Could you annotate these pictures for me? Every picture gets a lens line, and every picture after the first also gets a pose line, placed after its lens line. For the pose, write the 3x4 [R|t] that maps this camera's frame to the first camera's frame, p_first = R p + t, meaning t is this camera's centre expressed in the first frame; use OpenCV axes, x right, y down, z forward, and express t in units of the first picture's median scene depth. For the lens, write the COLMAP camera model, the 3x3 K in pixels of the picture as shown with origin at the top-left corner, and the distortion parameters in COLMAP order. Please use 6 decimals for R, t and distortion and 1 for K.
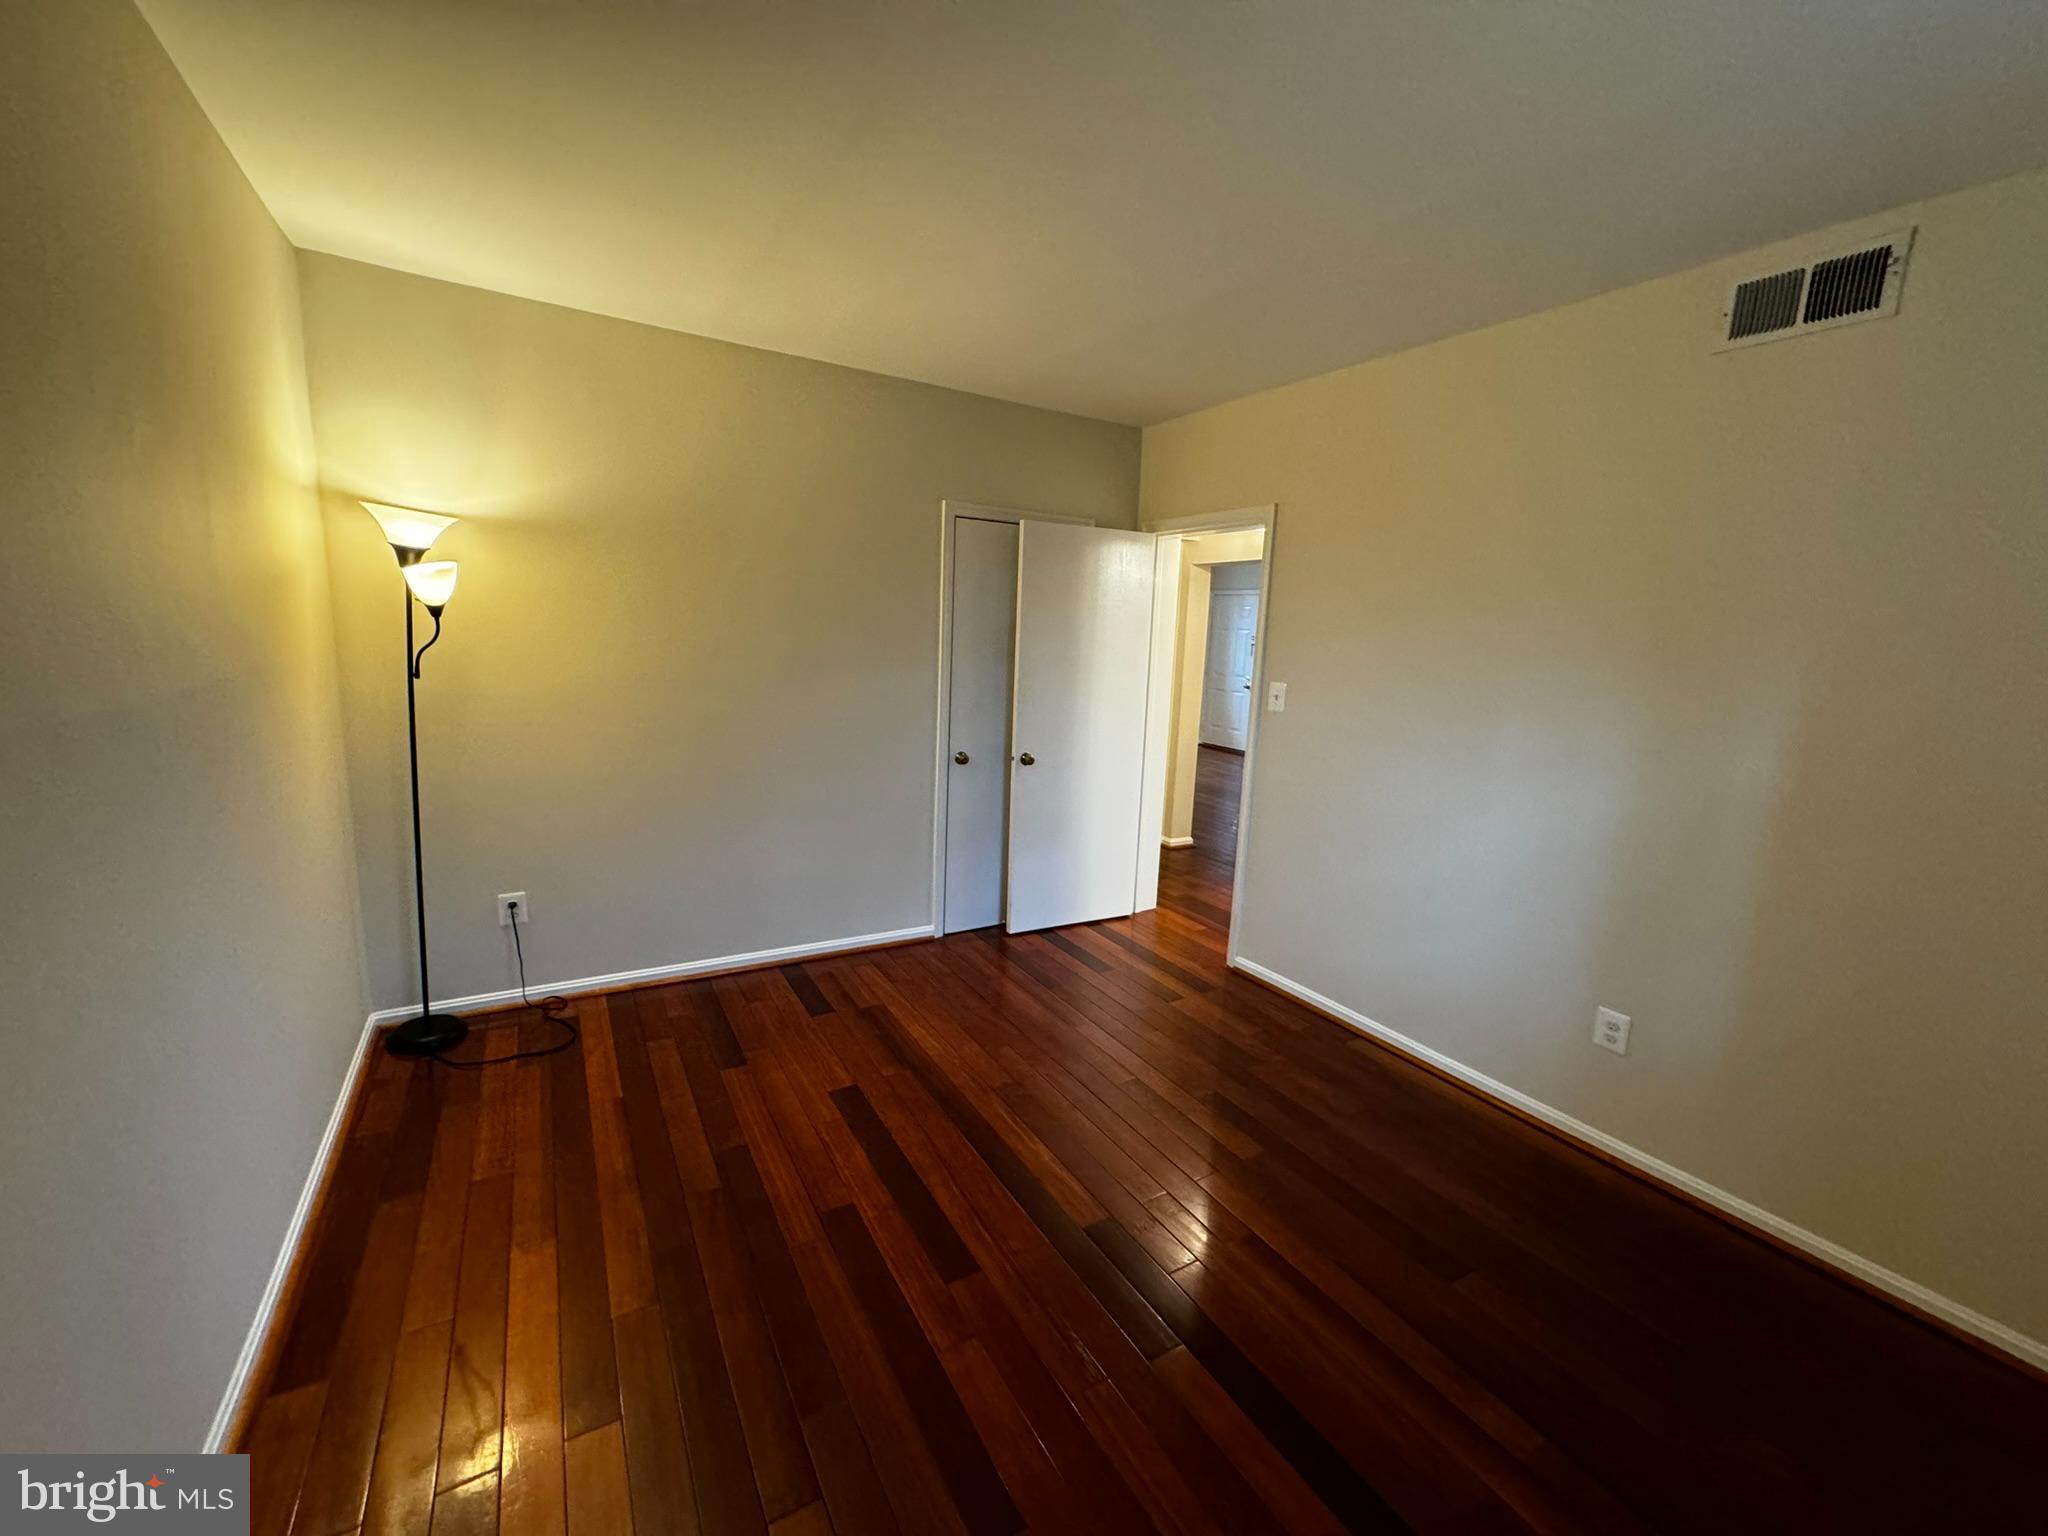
lens RADIAL K [[820.5, 0, 1036.4], [0, 820.5, 776.0], [0, 0, 1]] dist [0.000392, 0.000079]
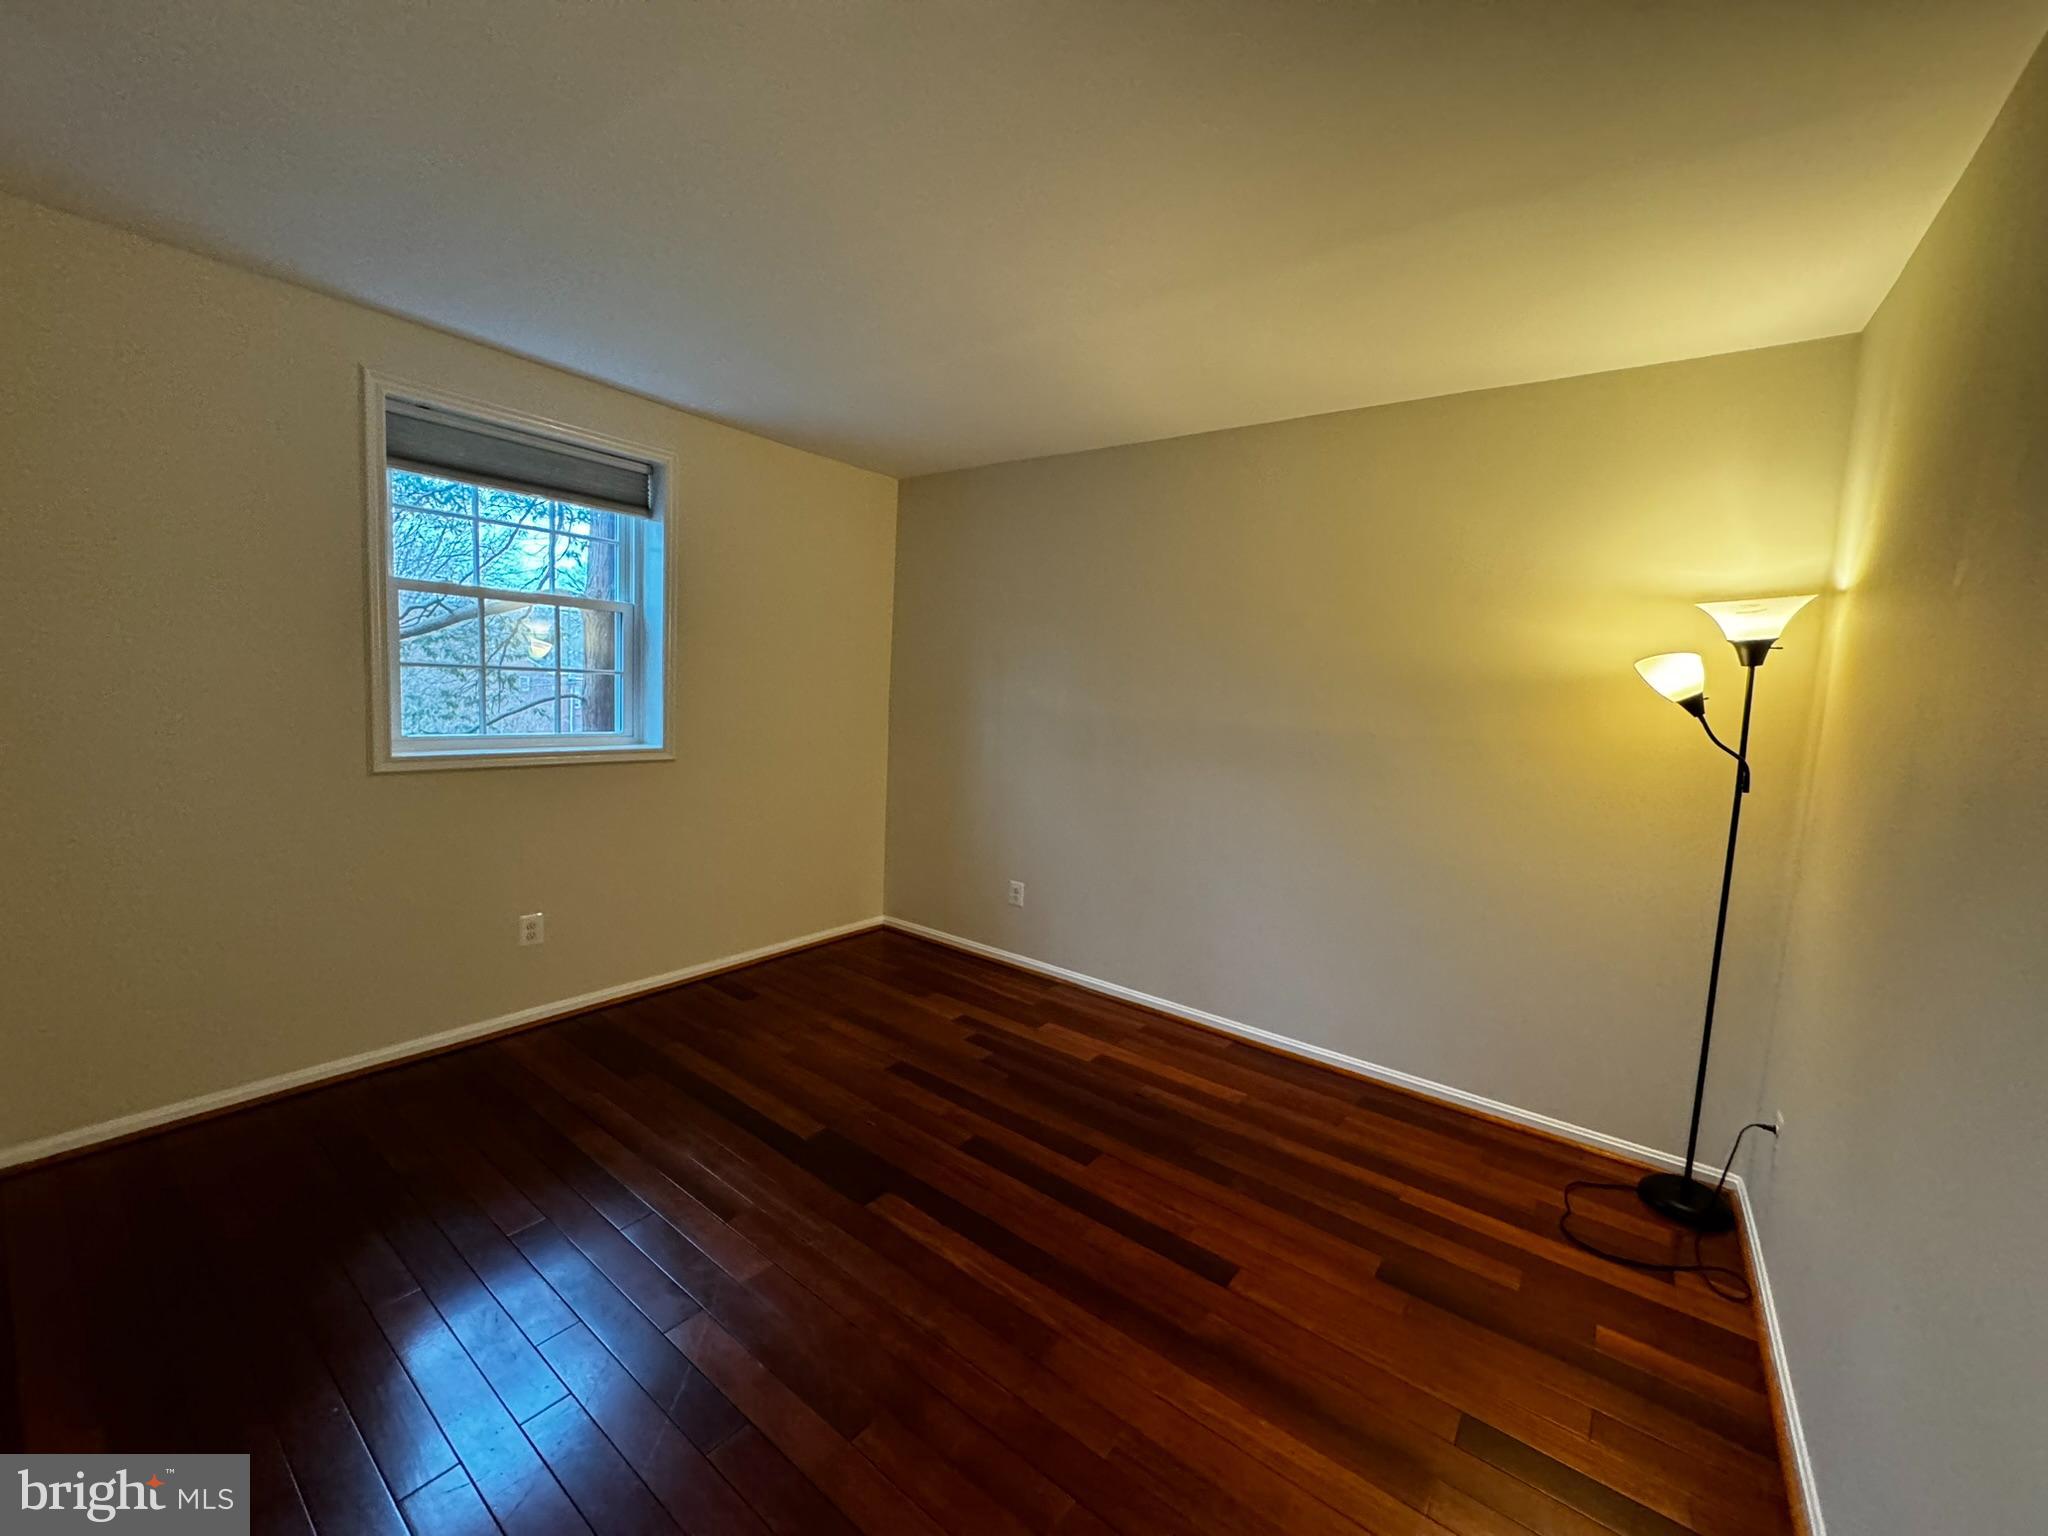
lens RADIAL K [[814.6, 0, 1023.0], [0, 814.6, 765.9], [0, 0, 1]] dist [-0.001759, 0.000022]
pose [[-0.929135, -0.051125, -0.366188, 0.271462], [-0.152382, 0.955320, 0.253264, -0.261878], [0.336879, 0.291117, -0.895412, 1.600914]]
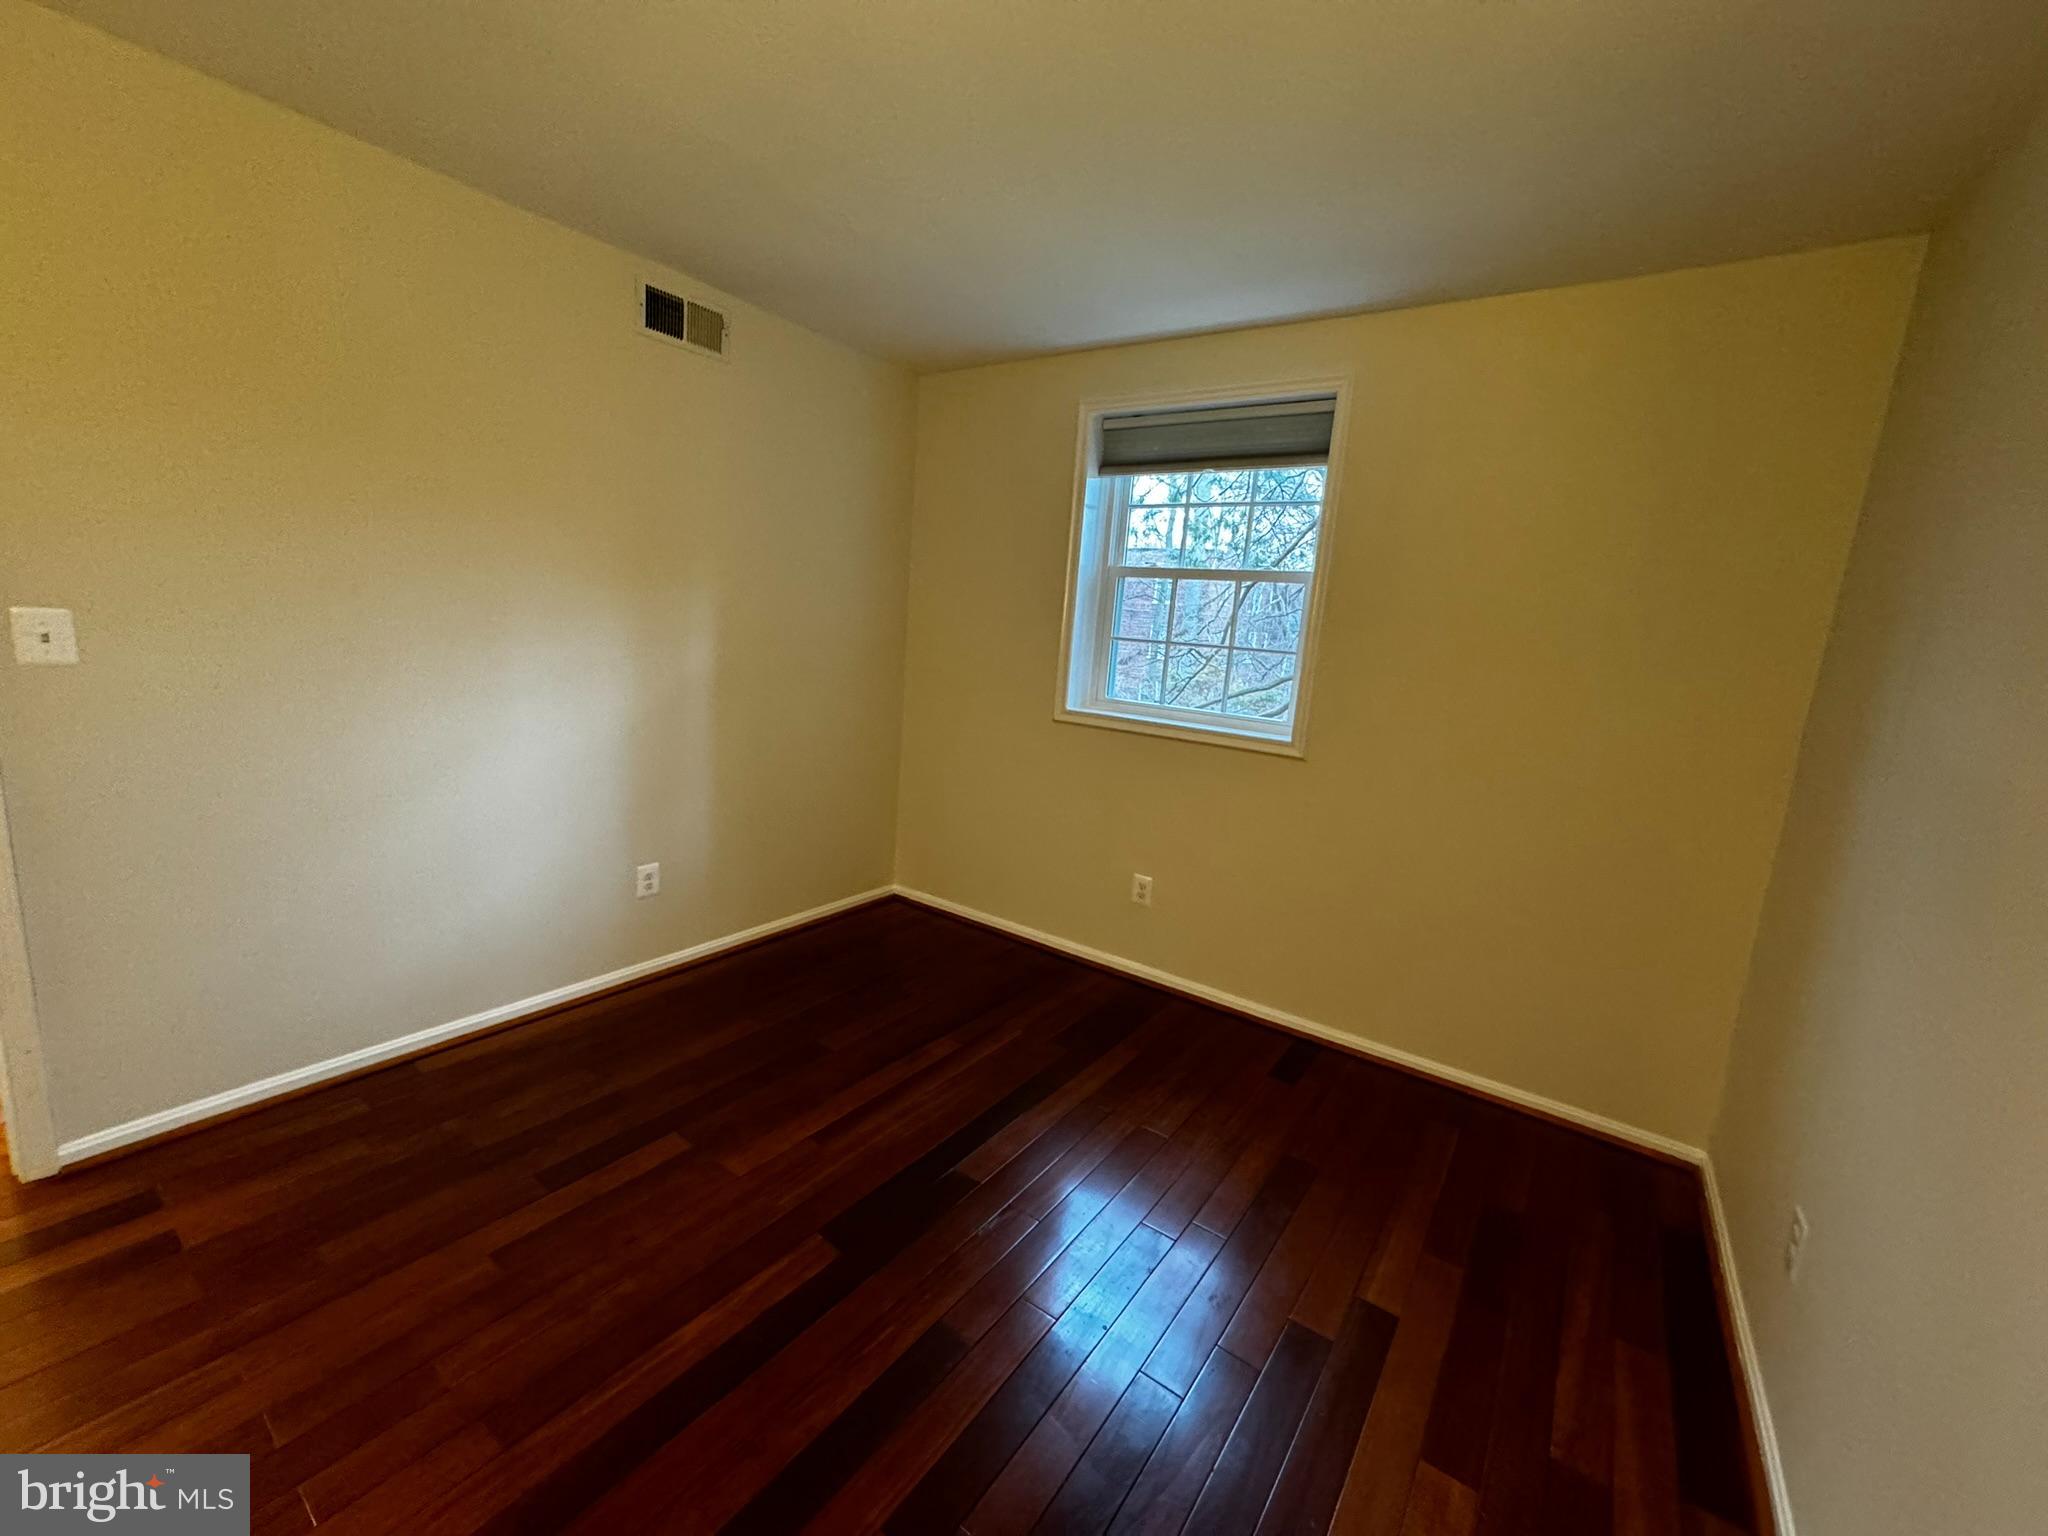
lens RADIAL K [[814.6, 0, 1023.0], [0, 814.6, 765.9], [0, 0, 1]] dist [-0.001759, 0.000022]
pose [[-0.390177, -0.228539, 0.891926, -0.585543], [0.072093, 0.958148, 0.277045, -0.157998], [-0.917913, 0.172399, -0.357372, 0.888603]]
